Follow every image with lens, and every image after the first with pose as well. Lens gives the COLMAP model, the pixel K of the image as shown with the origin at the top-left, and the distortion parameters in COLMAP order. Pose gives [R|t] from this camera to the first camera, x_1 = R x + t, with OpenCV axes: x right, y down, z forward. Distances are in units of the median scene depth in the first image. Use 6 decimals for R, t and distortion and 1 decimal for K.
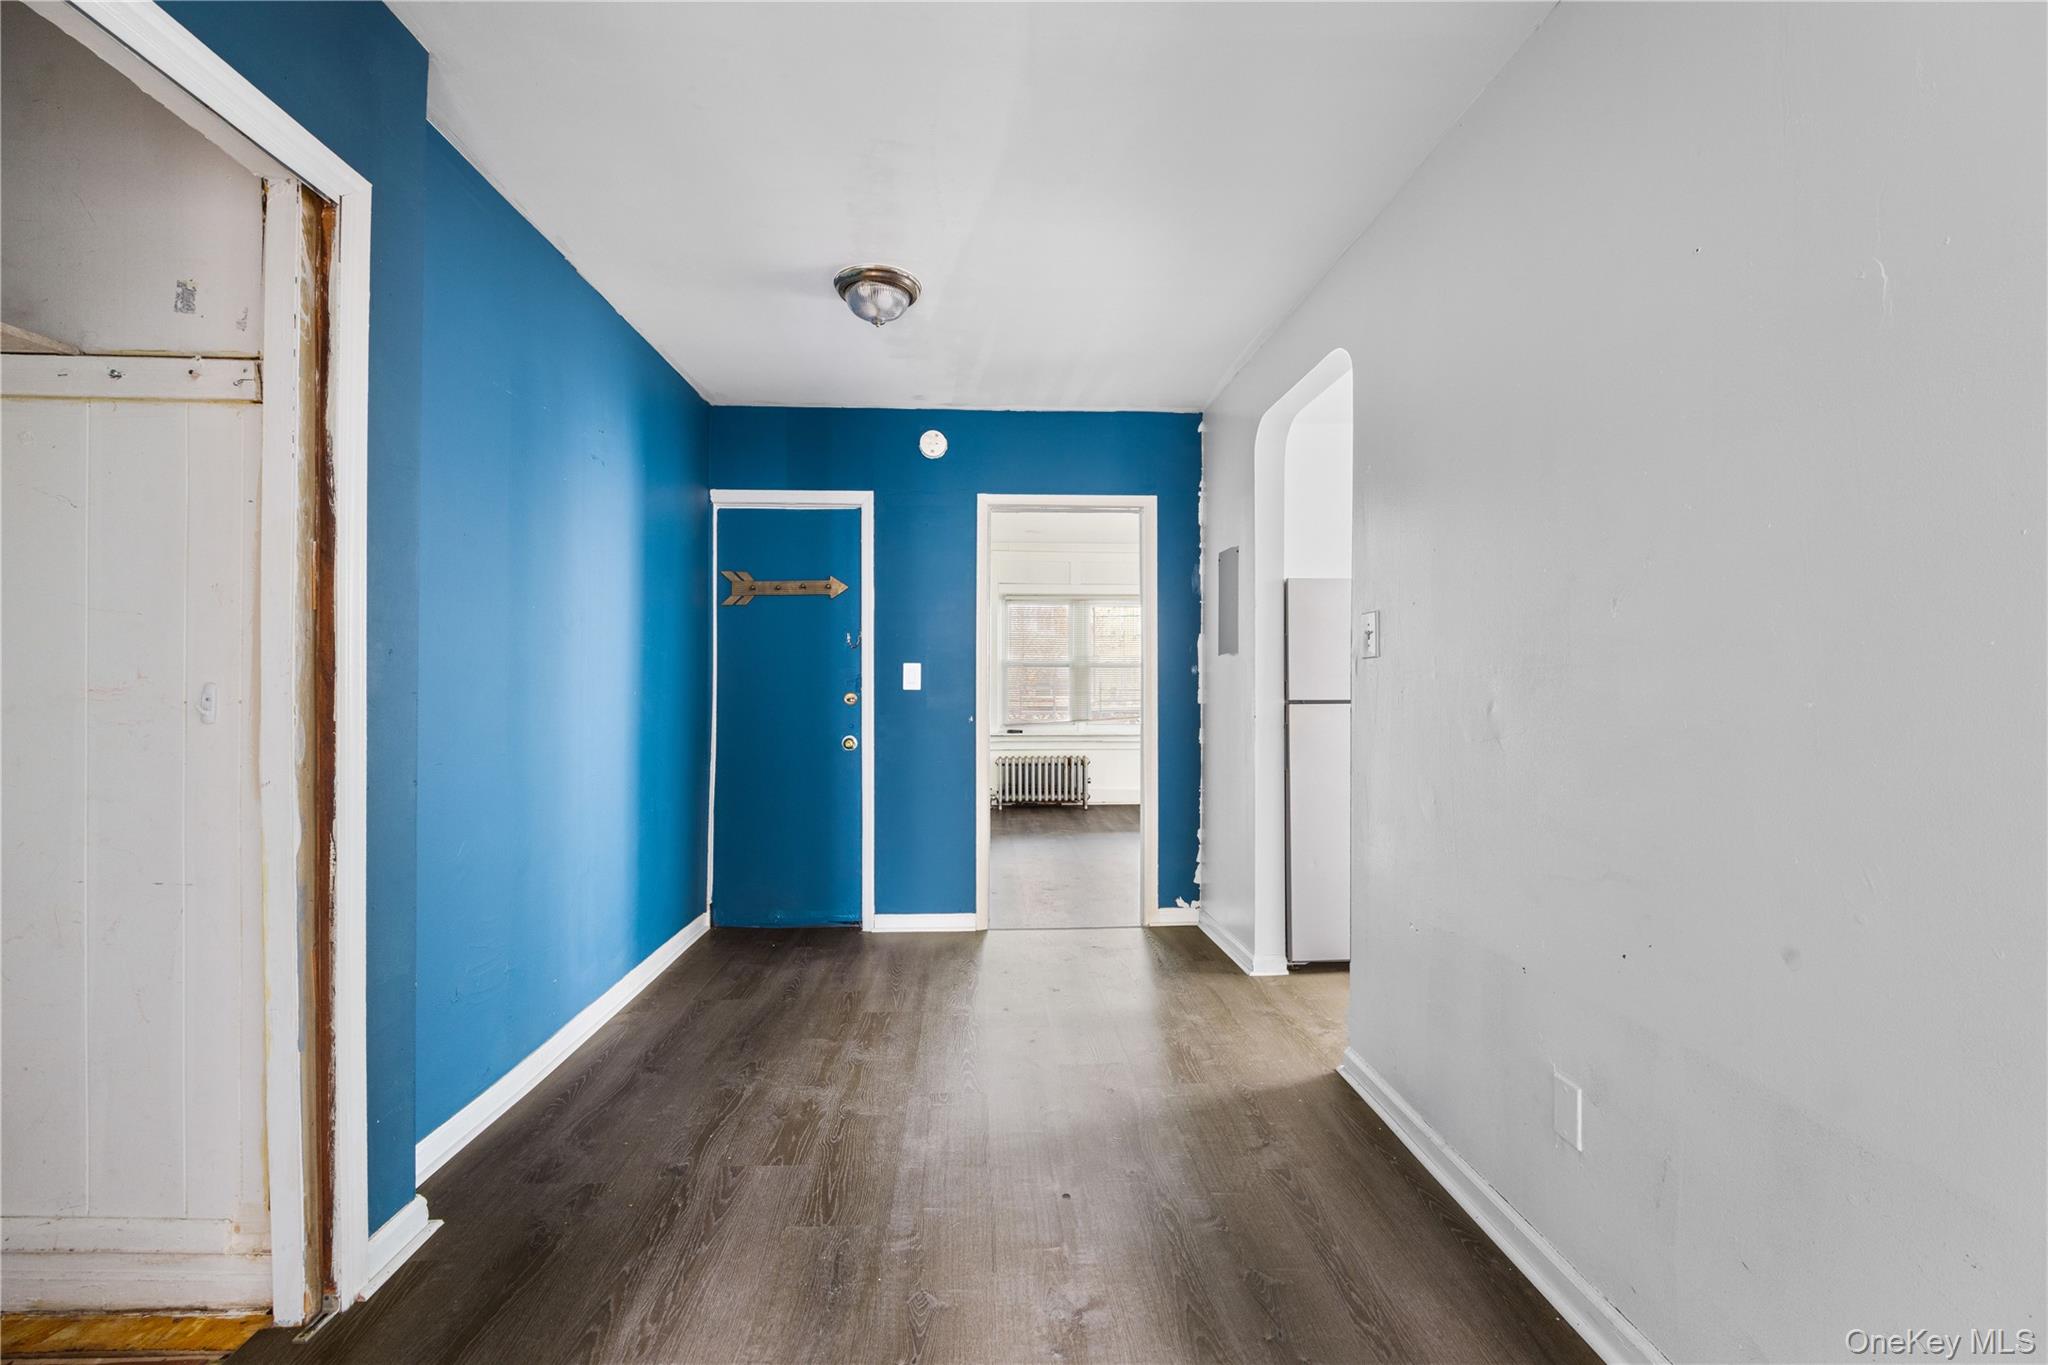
lens RADIAL K [[796.2, 0, 1020.1], [0, 796.2, 697.2], [0, 0, 1]] dist [0.000689, 0.000037]
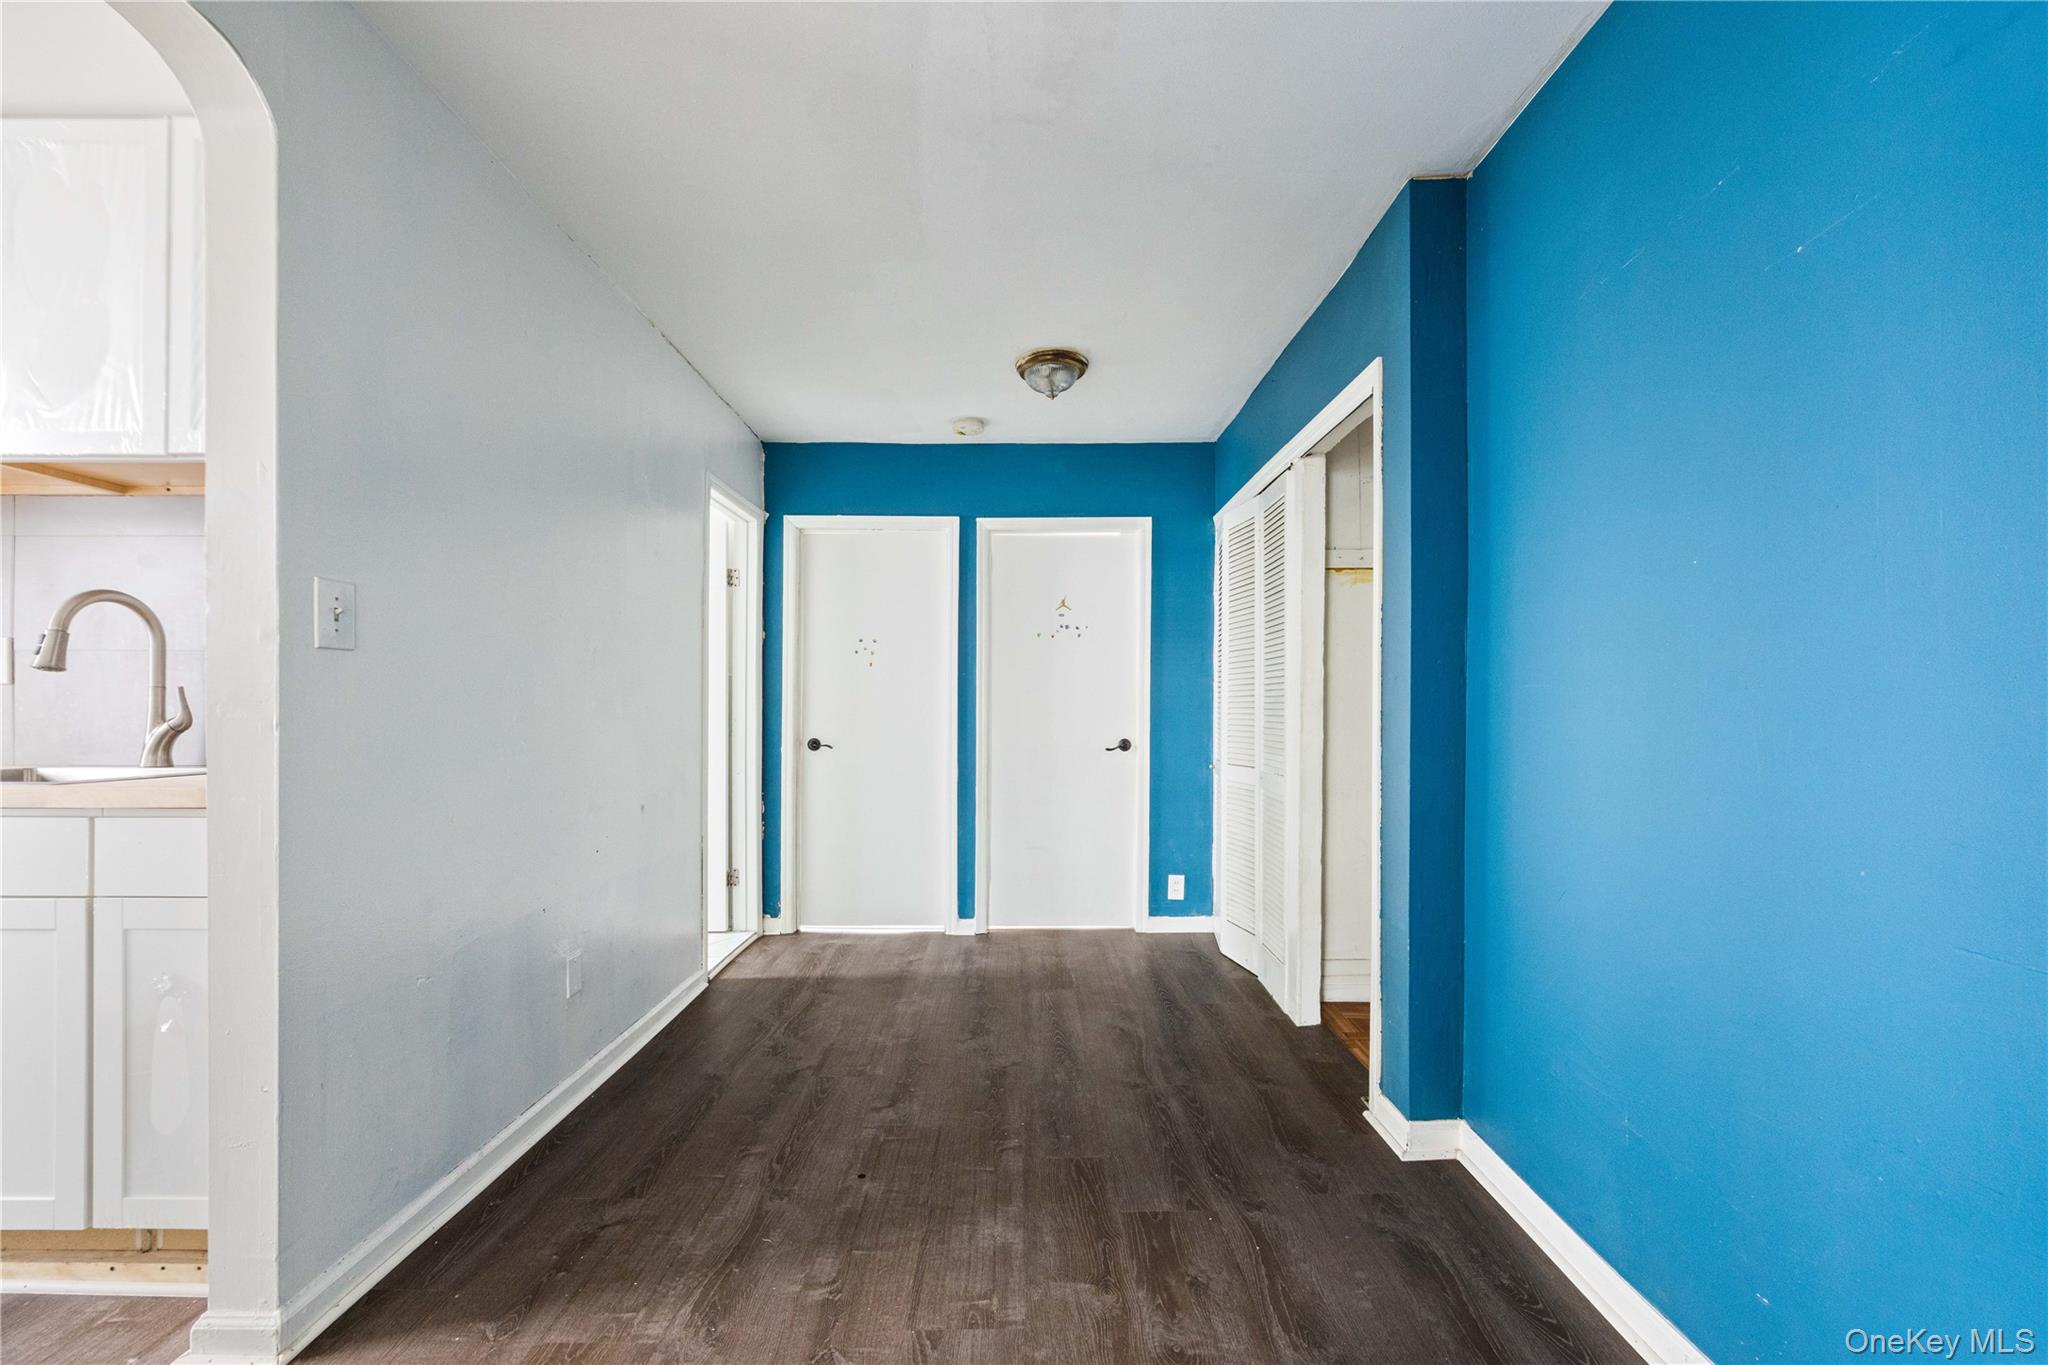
lens RADIAL K [[796.2, 0, 1020.1], [0, 796.2, 697.2], [0, 0, 1]] dist [0.000689, 0.000037]
pose [[-0.998695, -0.005766, 0.050737, -0.194555], [-0.005787, 0.999983, -0.000259, -0.015234], [-0.050735, -0.000552, -0.998712, 1.955120]]
